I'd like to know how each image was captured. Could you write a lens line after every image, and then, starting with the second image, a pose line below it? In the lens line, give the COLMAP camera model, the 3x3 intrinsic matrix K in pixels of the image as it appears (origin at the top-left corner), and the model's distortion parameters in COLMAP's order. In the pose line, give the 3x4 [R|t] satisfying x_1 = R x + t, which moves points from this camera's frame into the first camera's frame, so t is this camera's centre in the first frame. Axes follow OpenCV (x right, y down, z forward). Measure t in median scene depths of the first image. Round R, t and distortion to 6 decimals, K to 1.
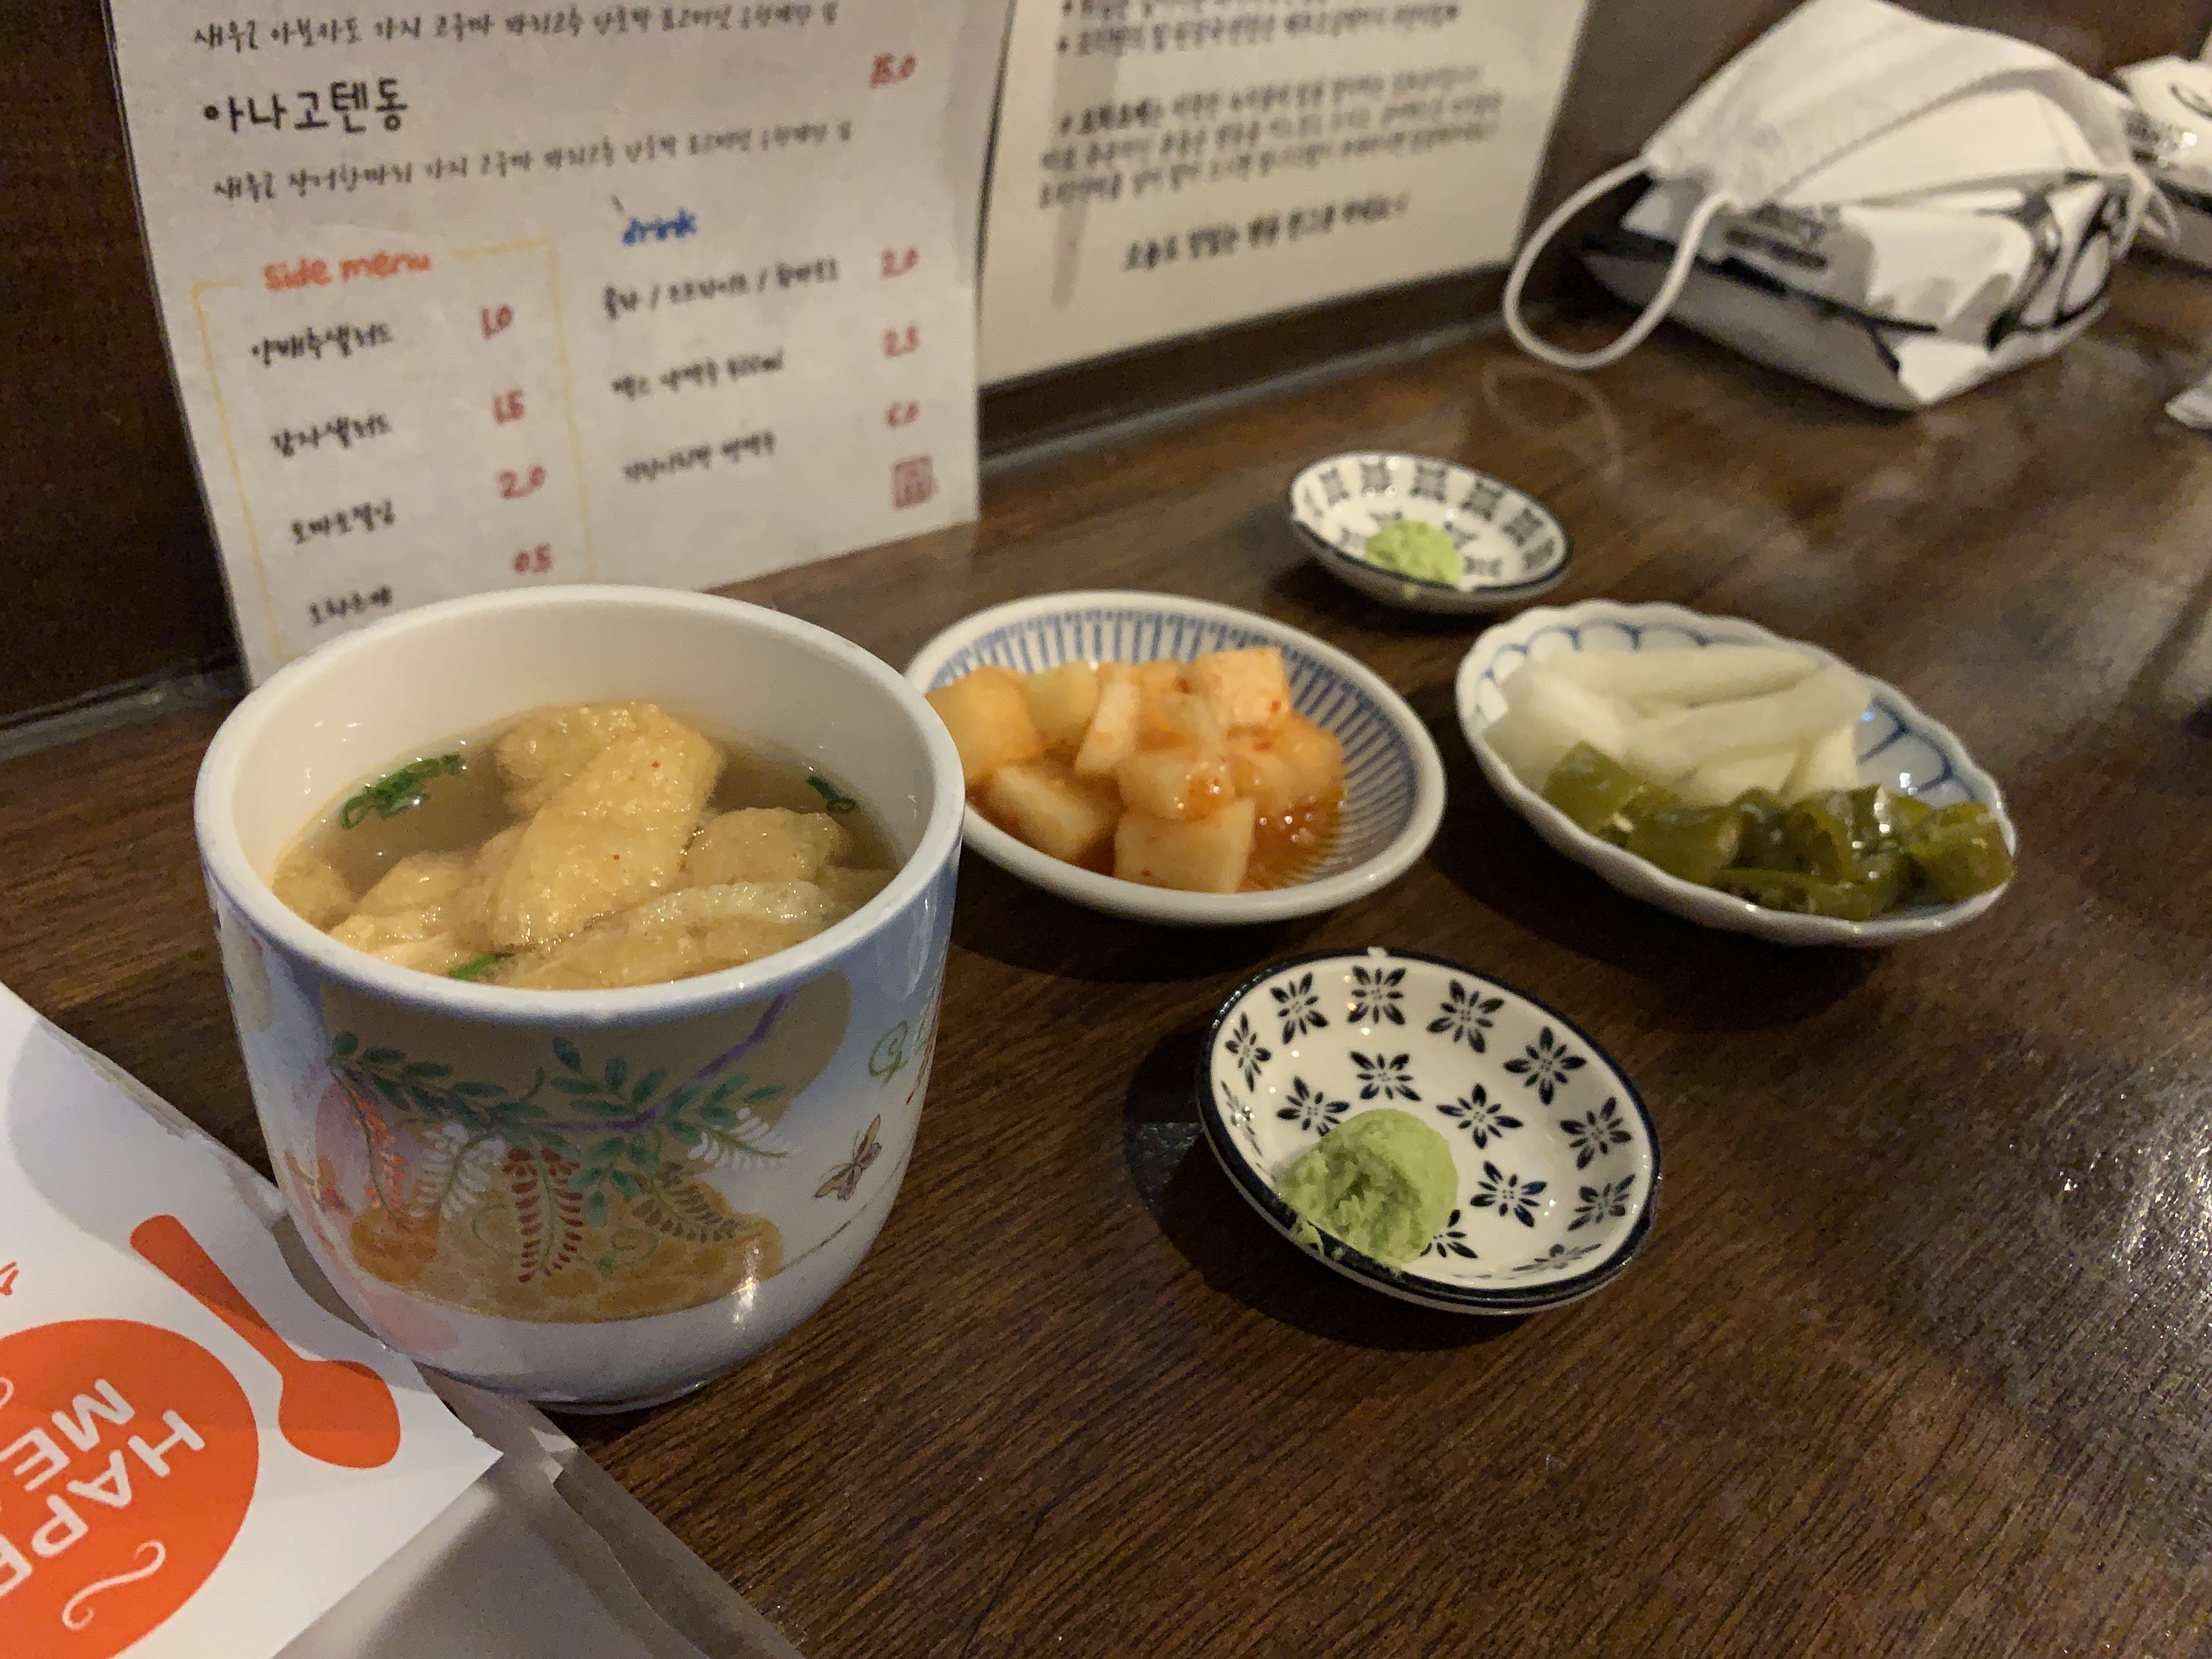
lens RADIAL K [[1730.2, 0, 1110.8], [0, 1730.2, 796.7], [0, 0, 1]] dist [0.021501, -0.045358]
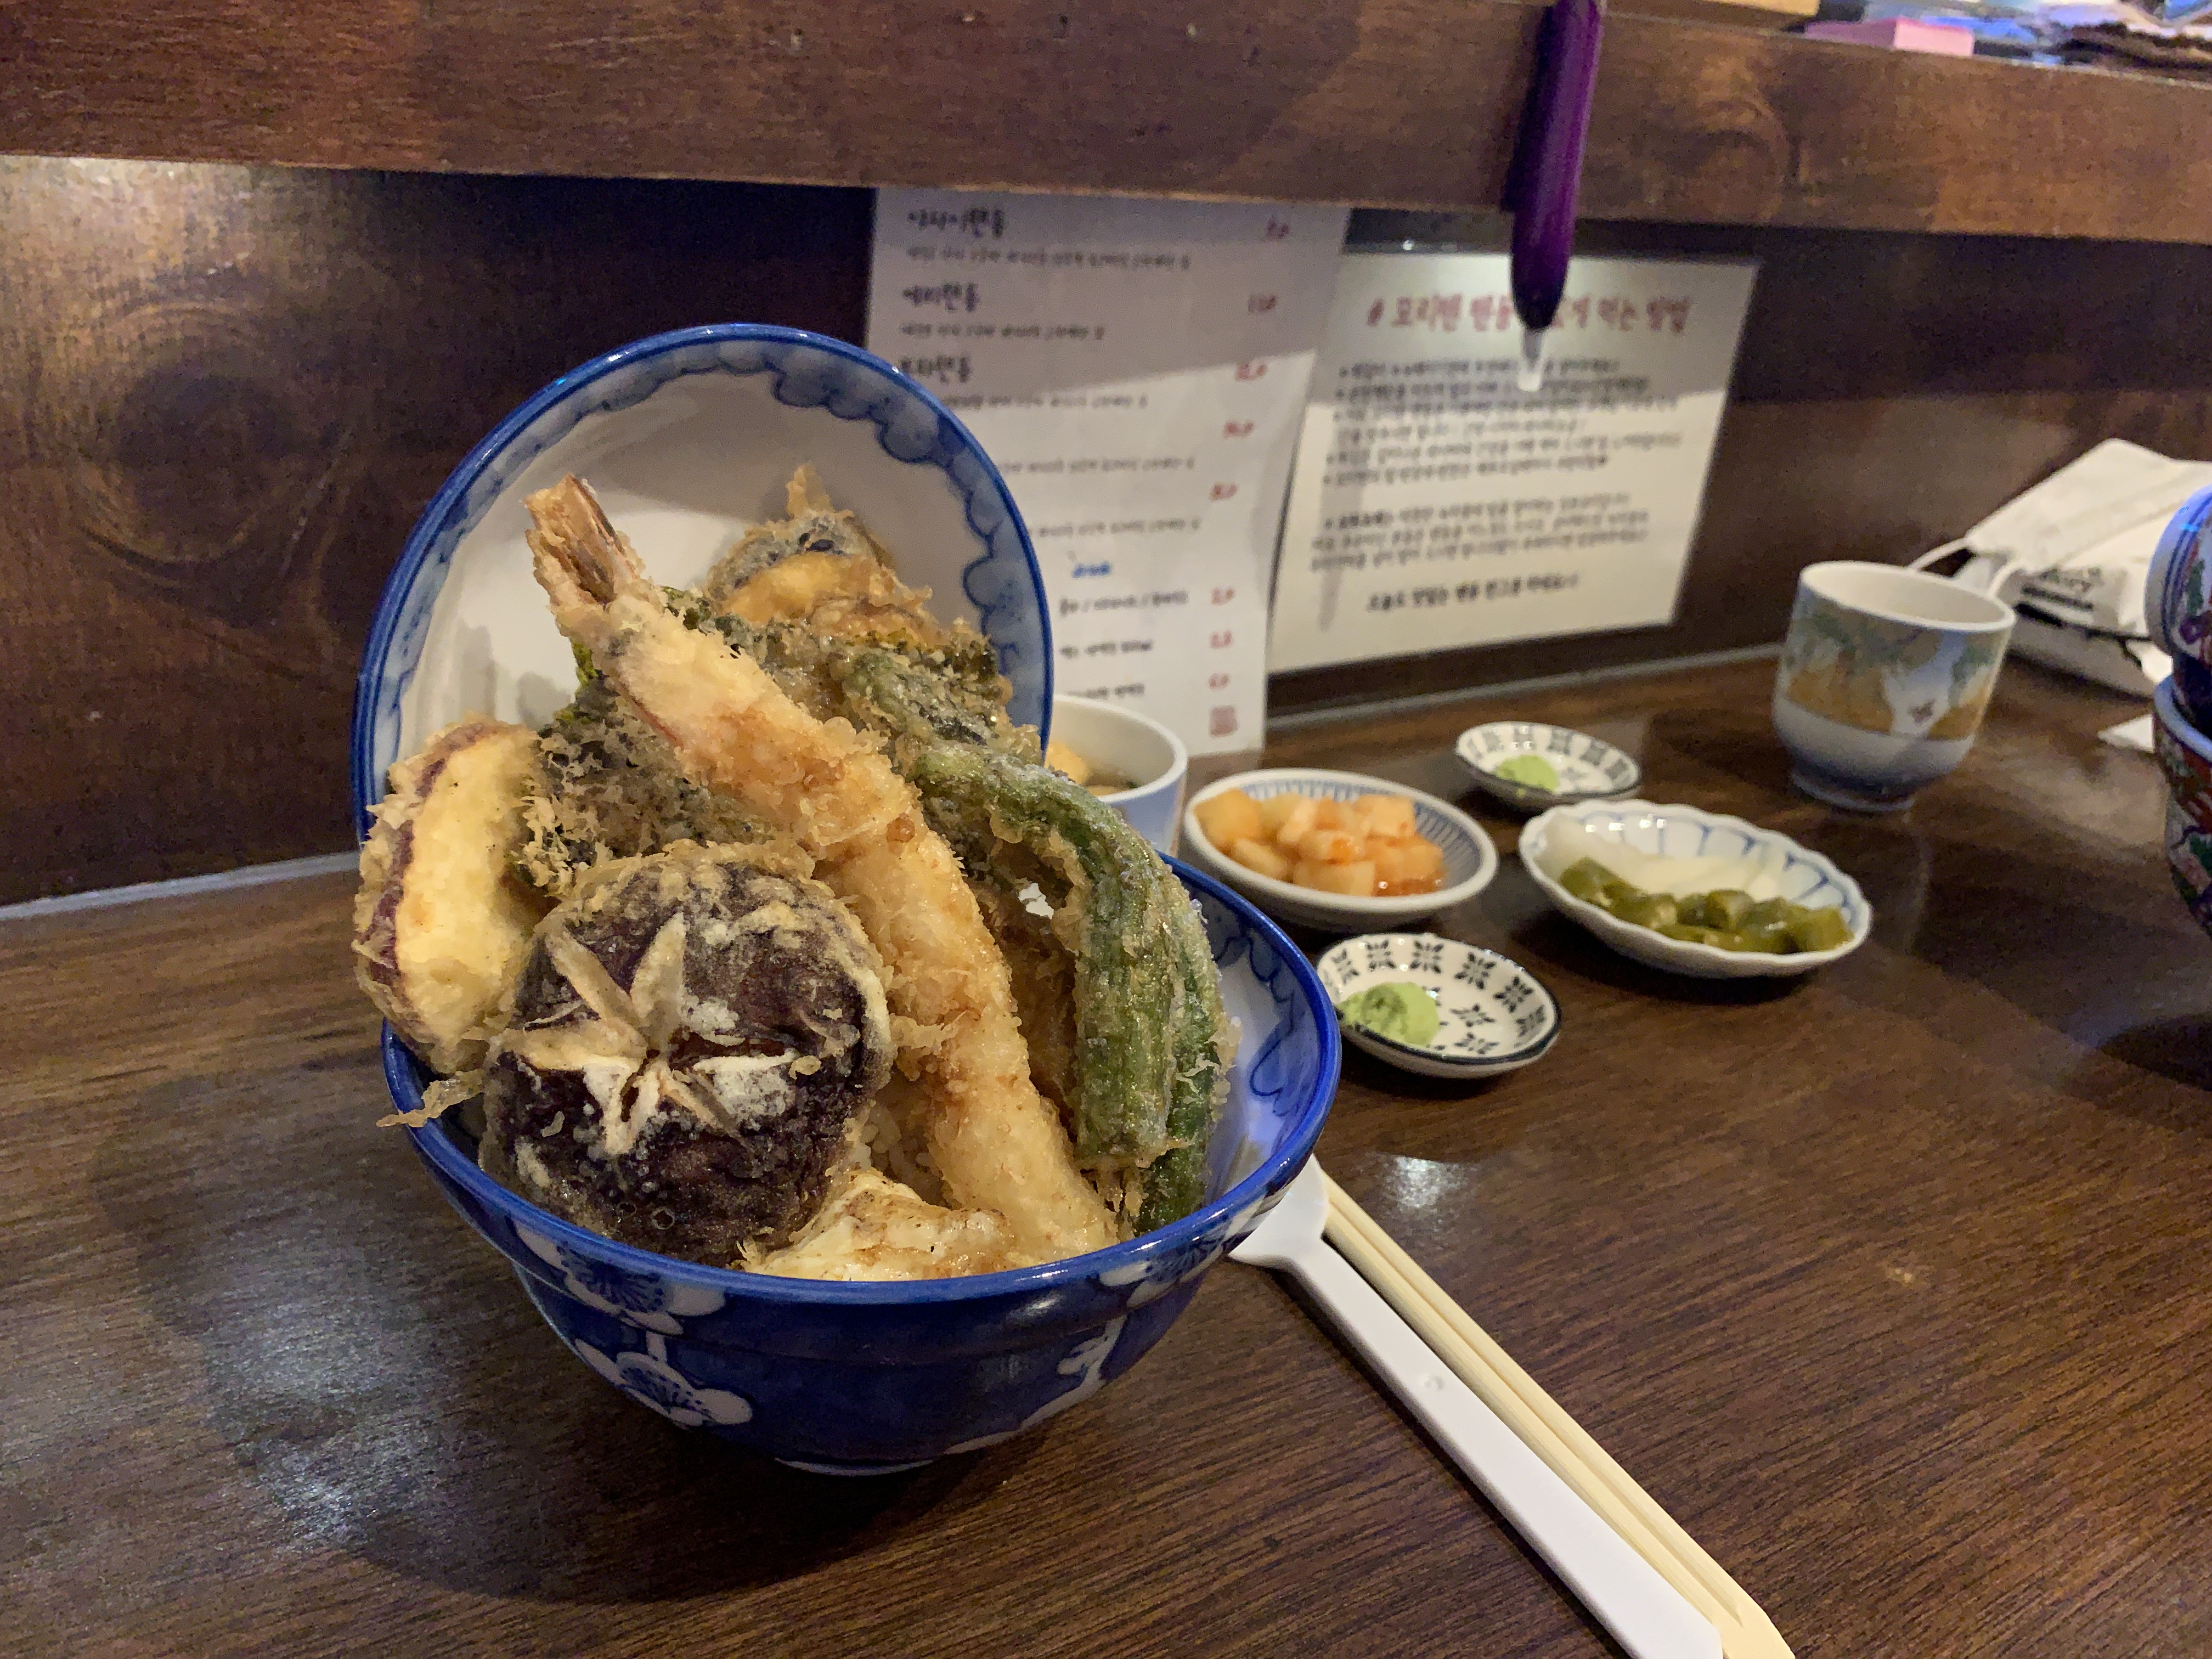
lens RADIAL K [[1730.2, 0, 1112.6], [0, 1730.2, 806.6], [0, 0, 1]] dist [0.021501, -0.045358]
pose [[0.971591, 0.044625, -0.232421, 0.241102], [-0.096887, 0.970996, -0.218585, 0.380015], [0.215925, 0.234894, 0.947735, -0.819616]]
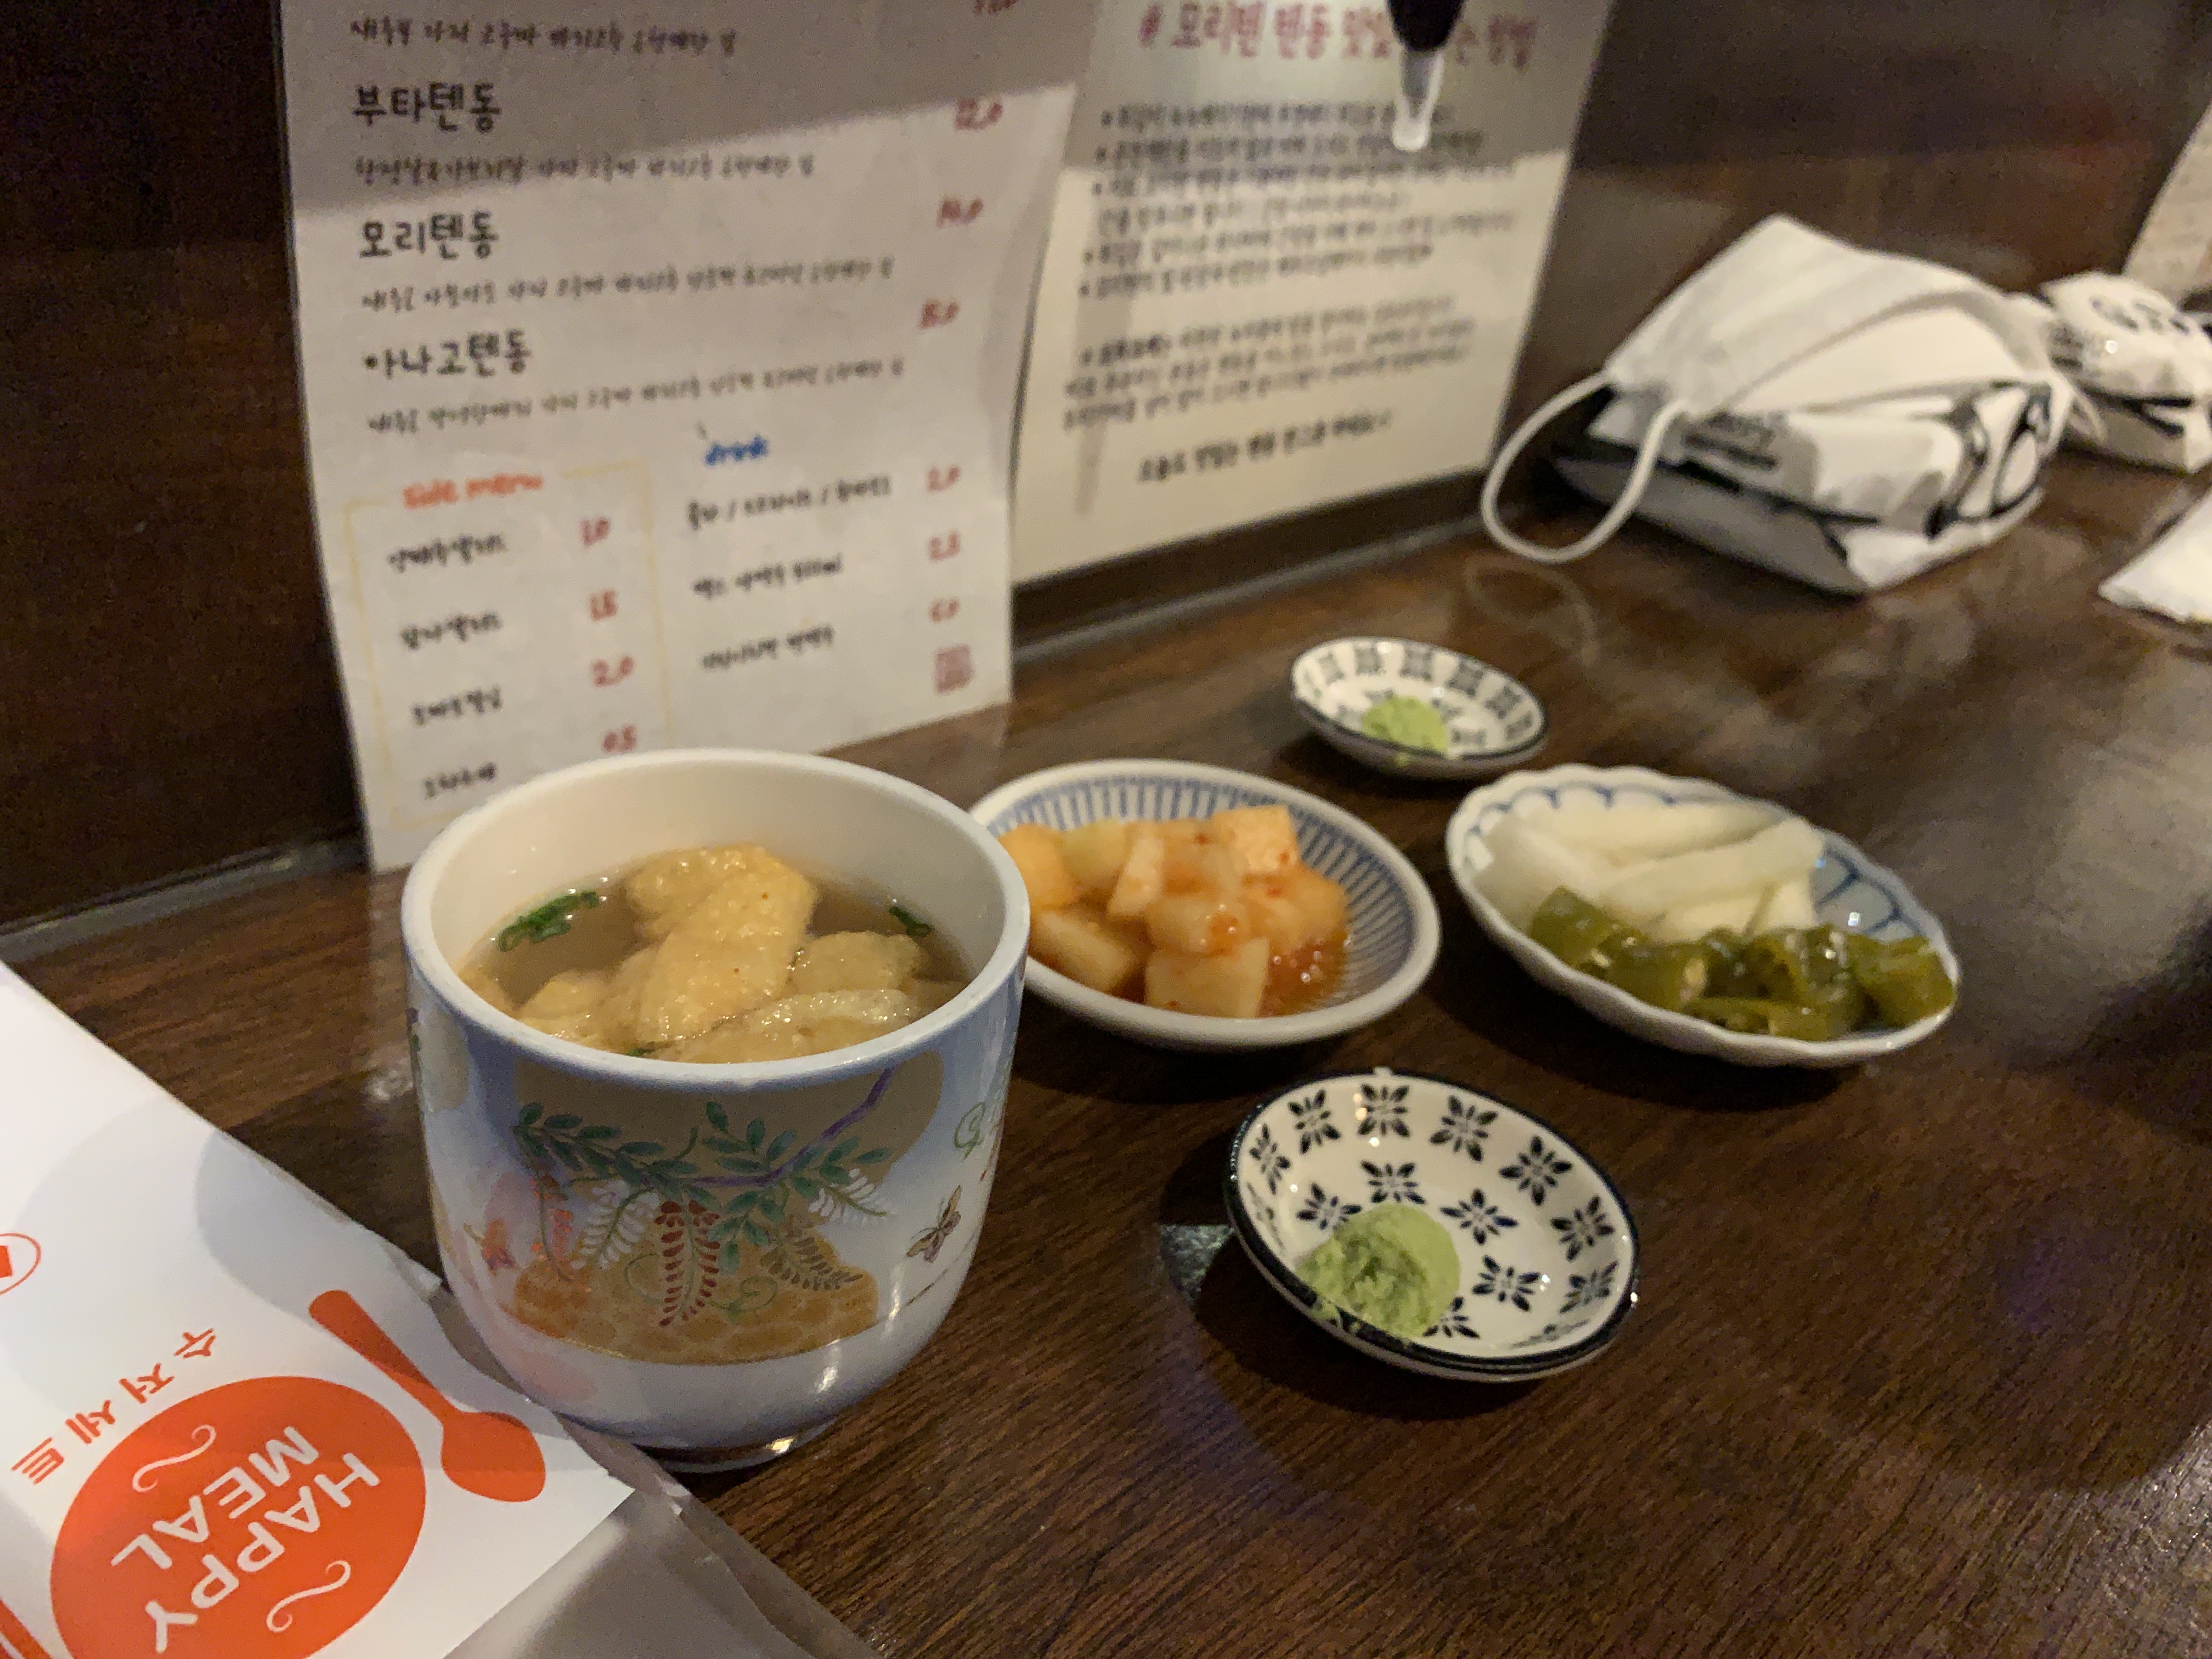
lens RADIAL K [[1730.2, 0, 1109.7], [0, 1730.2, 794.7], [0, 0, 1]] dist [0.021501, -0.045358]
pose [[0.999909, -0.013393, -0.001843, -0.017218], [0.013098, 0.993451, -0.113507, 0.035616], [0.003352, 0.113472, 0.993536, -0.128033]]
